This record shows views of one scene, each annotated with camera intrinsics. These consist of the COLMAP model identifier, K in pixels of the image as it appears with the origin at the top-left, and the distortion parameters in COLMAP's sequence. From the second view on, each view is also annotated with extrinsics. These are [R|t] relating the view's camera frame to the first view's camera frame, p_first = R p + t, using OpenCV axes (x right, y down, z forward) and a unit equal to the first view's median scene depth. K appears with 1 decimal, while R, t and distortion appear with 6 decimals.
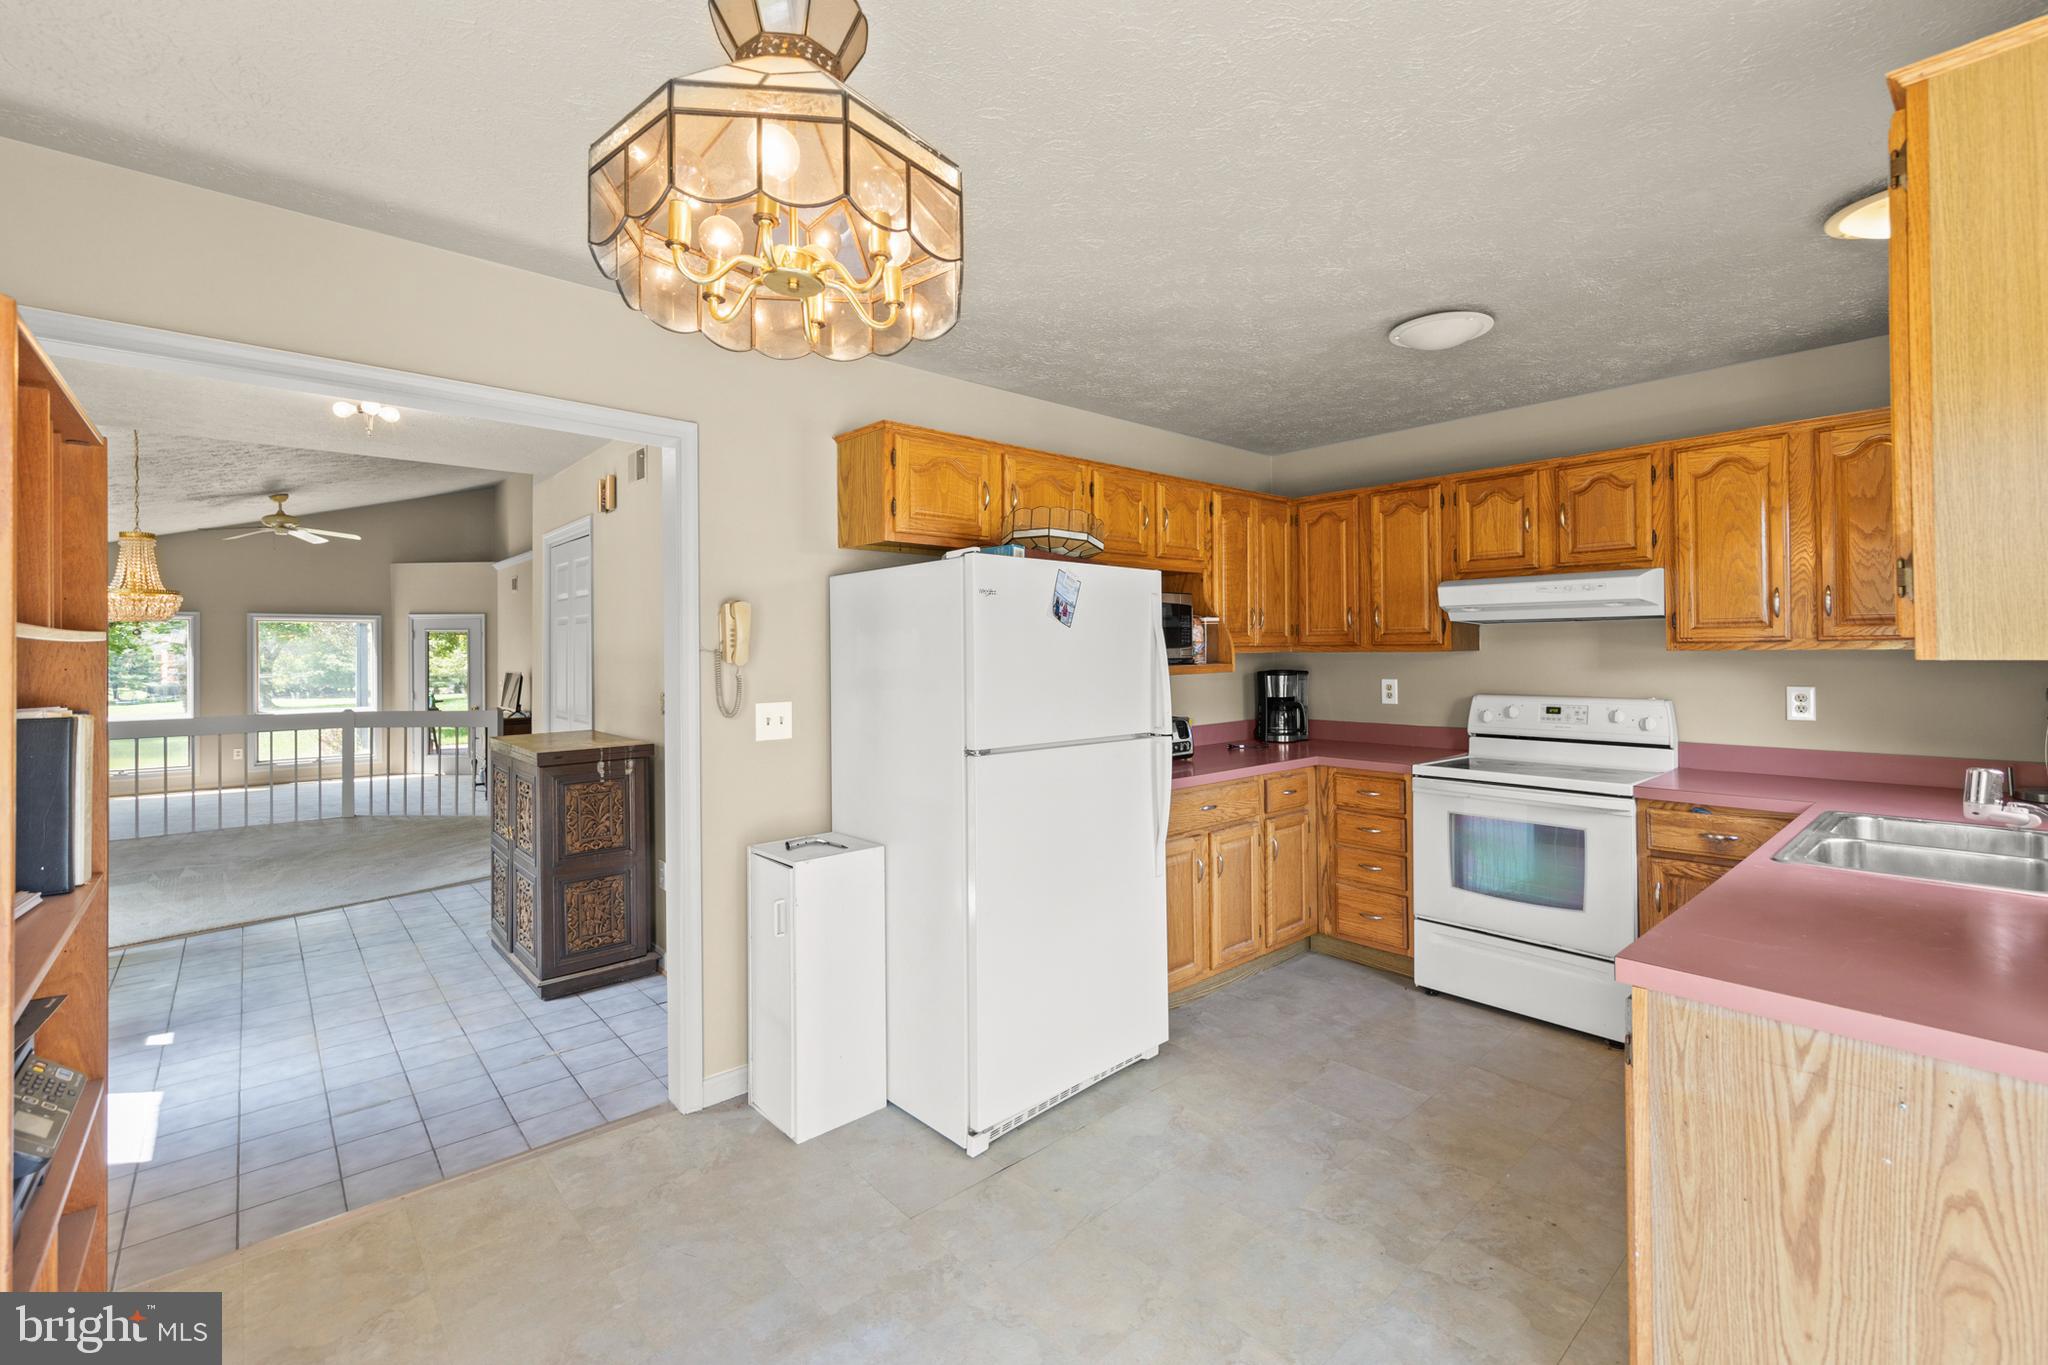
lens RADIAL K [[873.6, 0, 1023.2], [0, 873.6, 652.9], [0, 0, 1]] dist [0.001622, 0.000198]
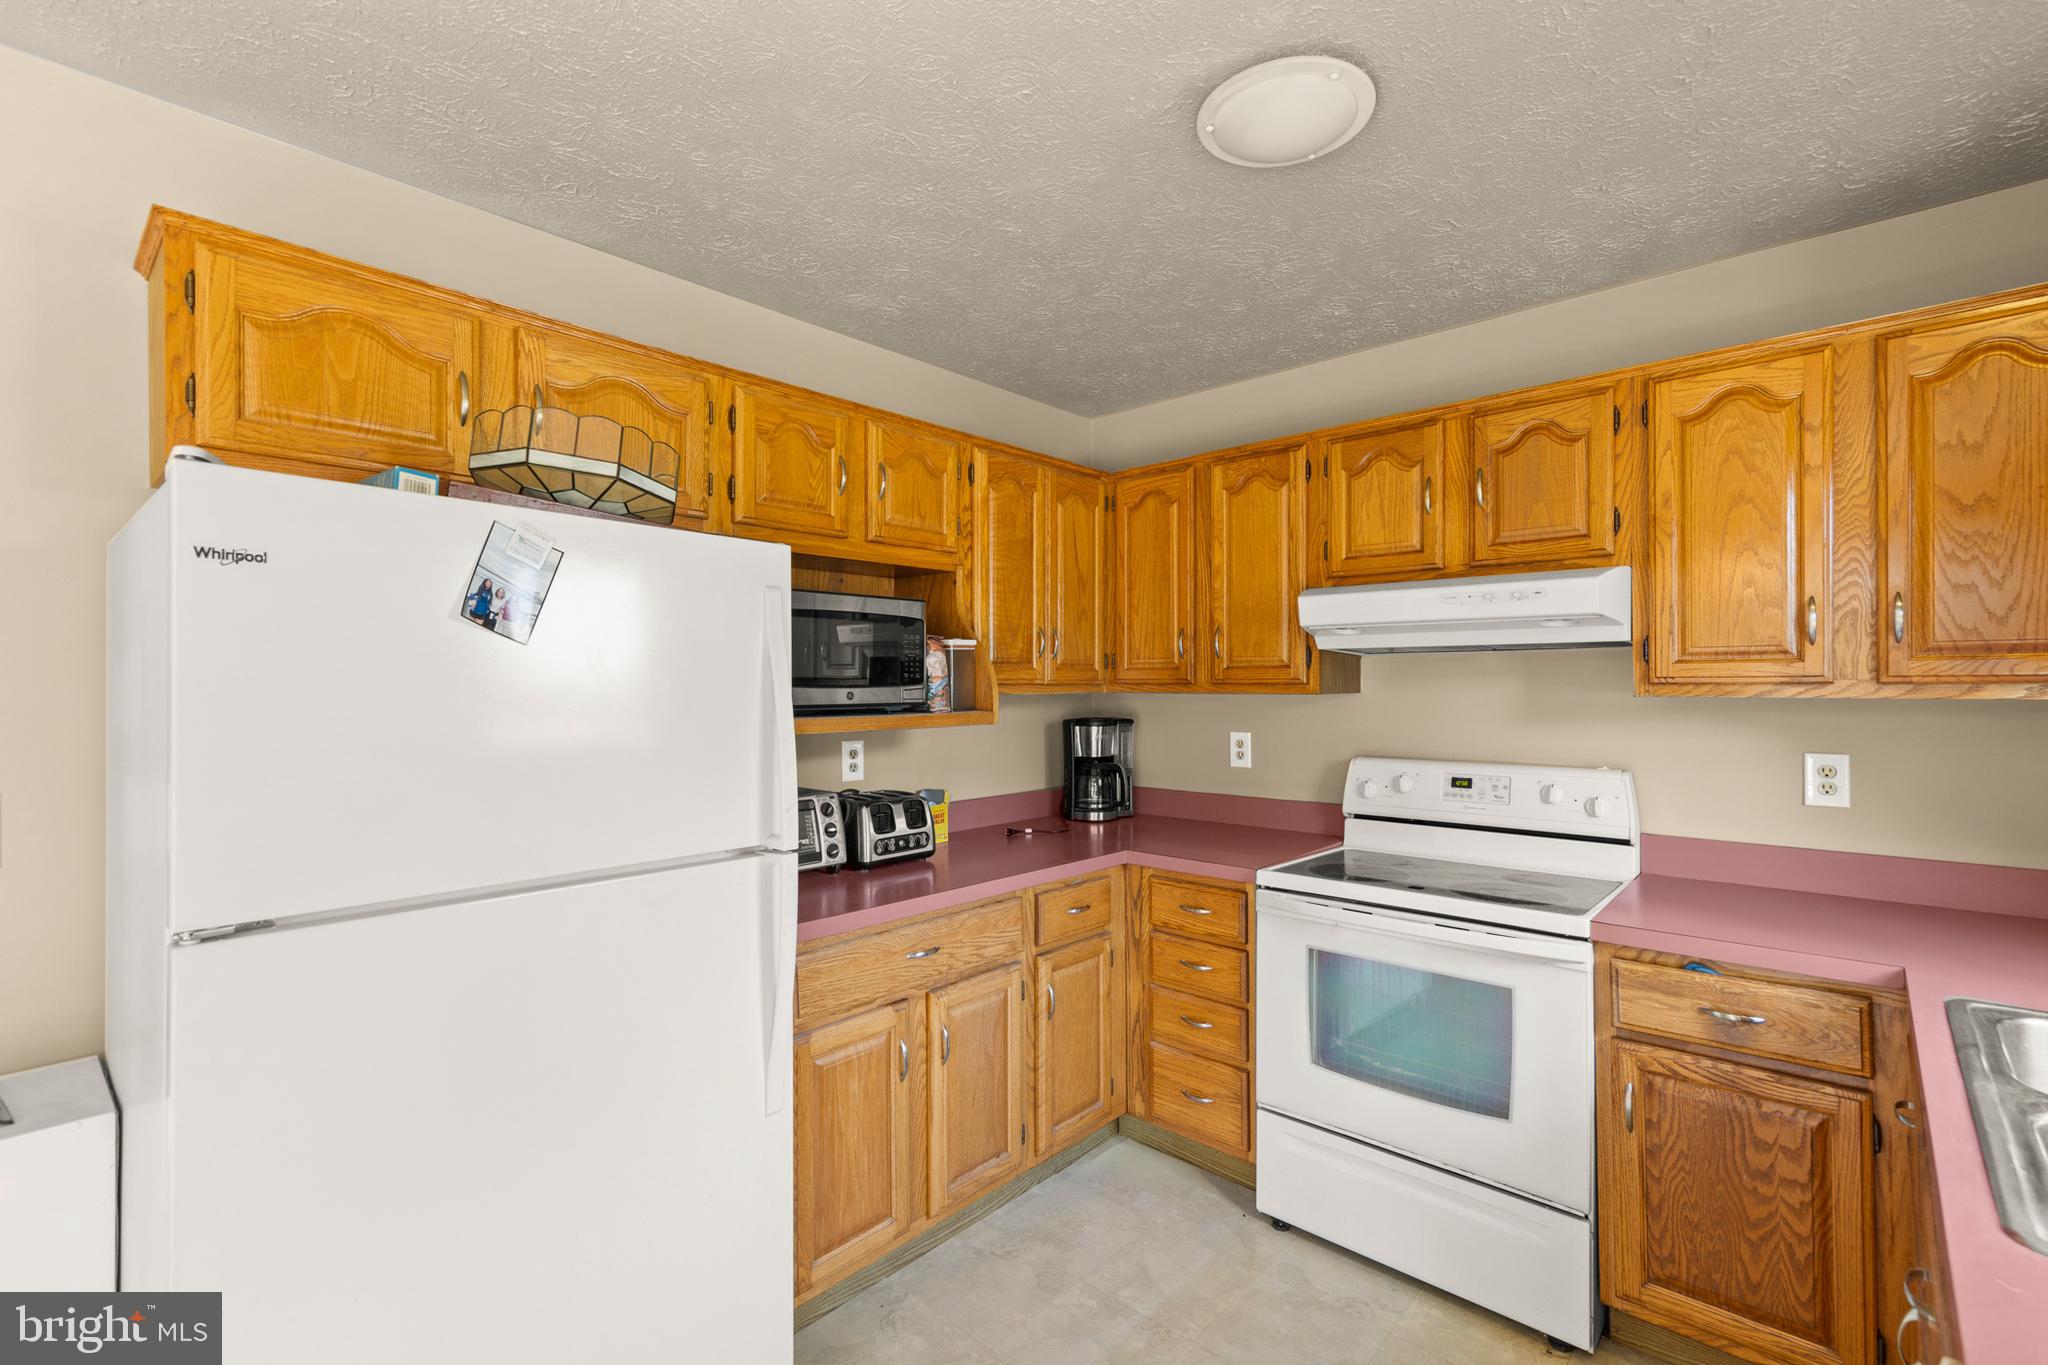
lens RADIAL K [[920.4, 0, 1019.9], [0, 920.4, 692.4], [0, 0, 1]] dist [0.001759, 0.000215]
pose [[0.993974, 0.006338, 0.109437, 0.200748], [-0.006884, 0.999966, 0.004612, -0.005302], [-0.109404, -0.005338, 0.993983, 0.351446]]
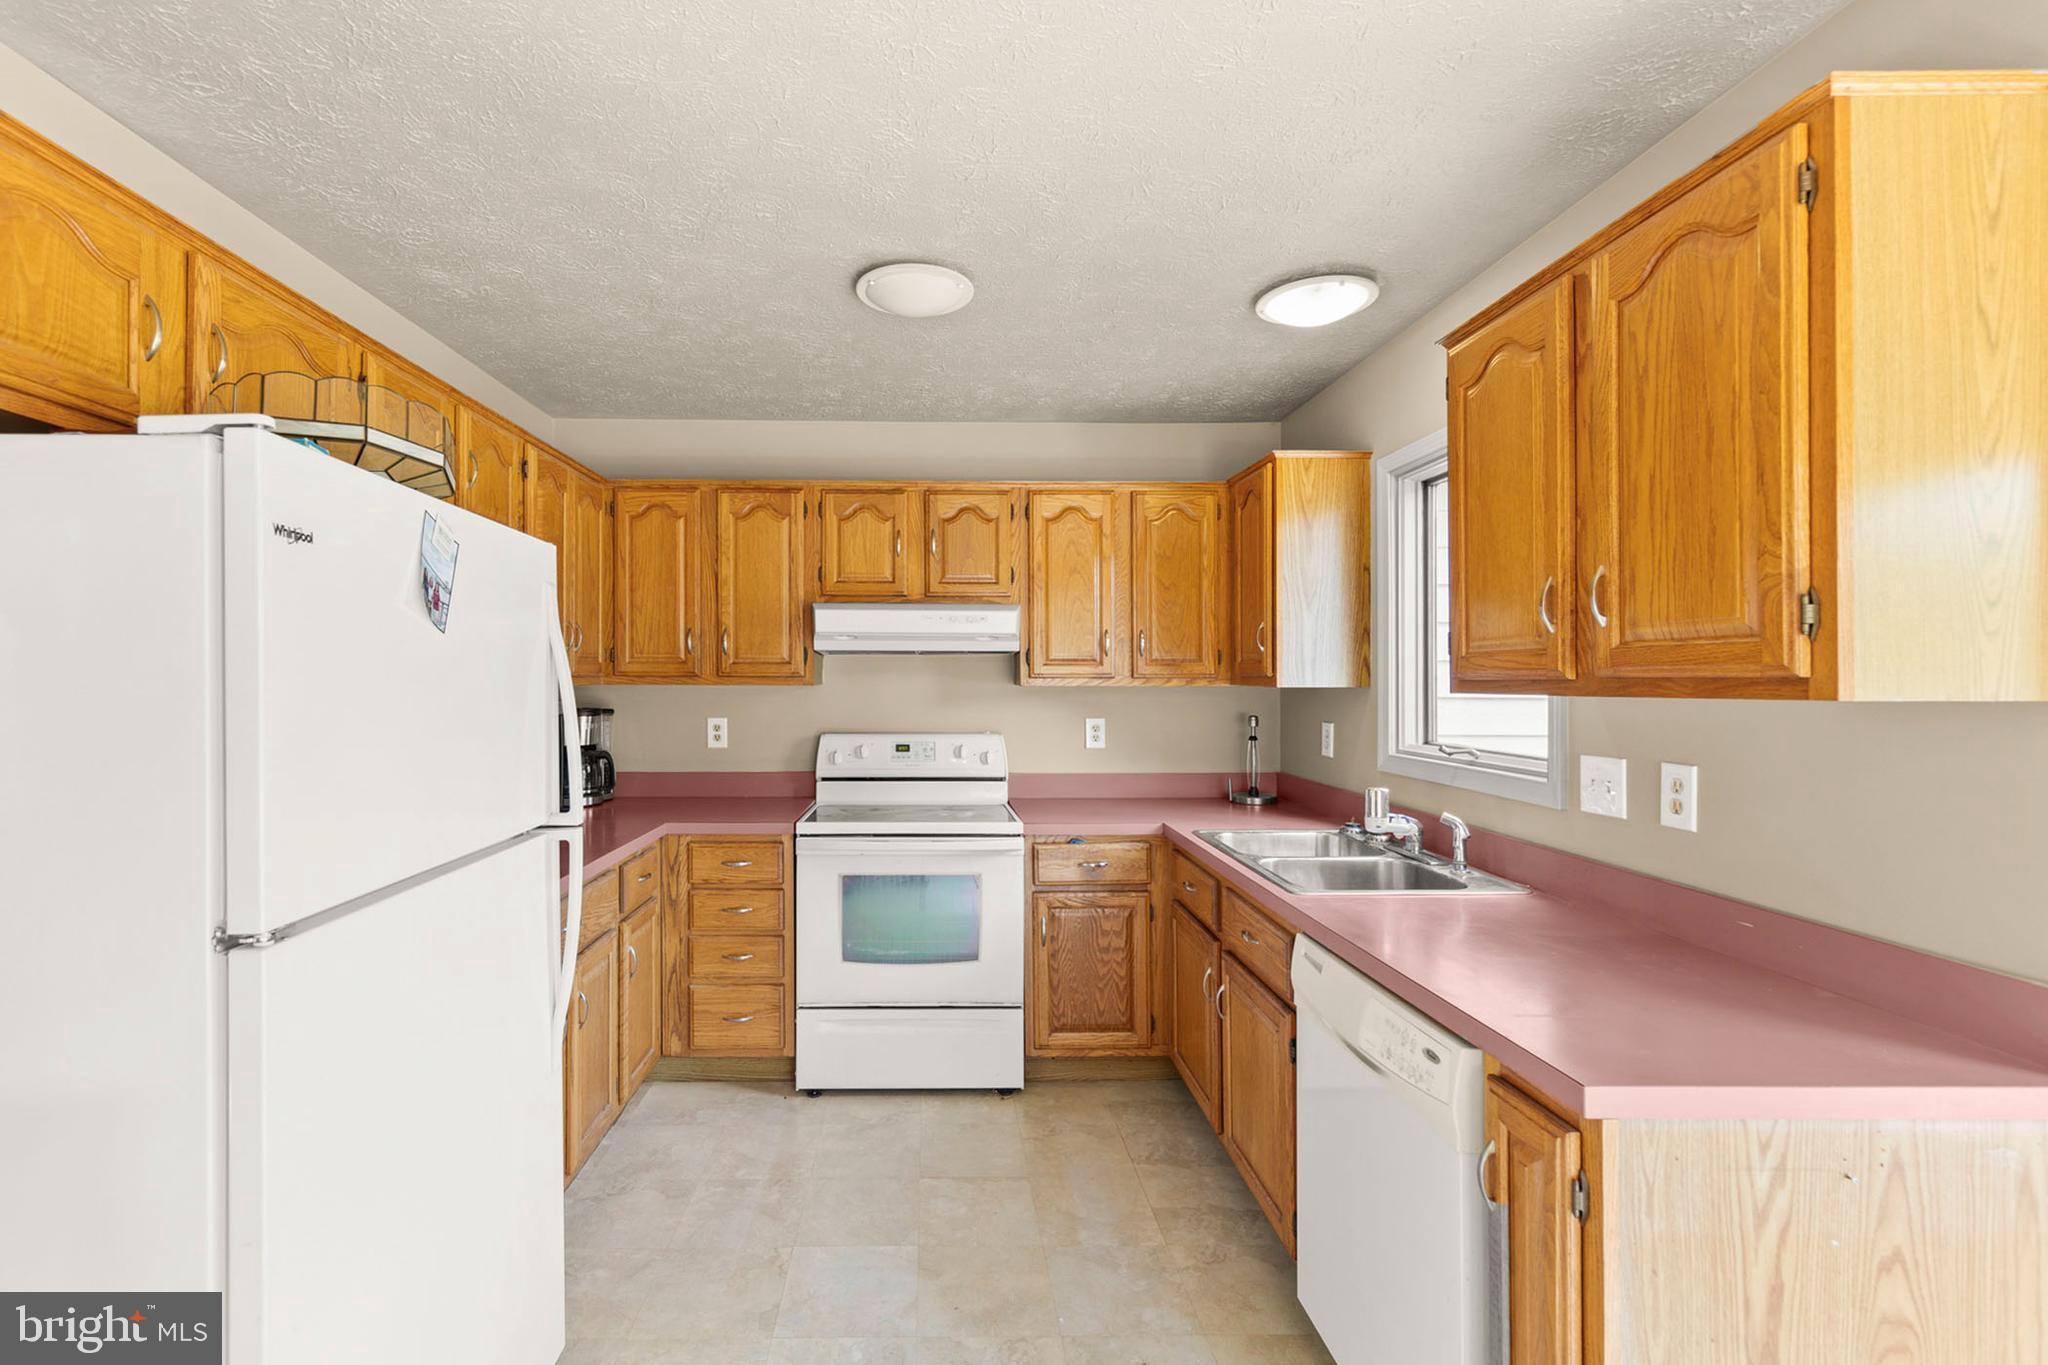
lens RADIAL K [[907.4, 0, 959.5], [0, 907.4, 682.3], [0, 0, 1]] dist [0.002862, 0.000512]
pose [[0.648347, 0.008524, 0.761297, -0.109233], [-0.006479, 0.999963, -0.005679, -0.000172], [-0.761317, -0.001251, 0.648378, 0.335639]]
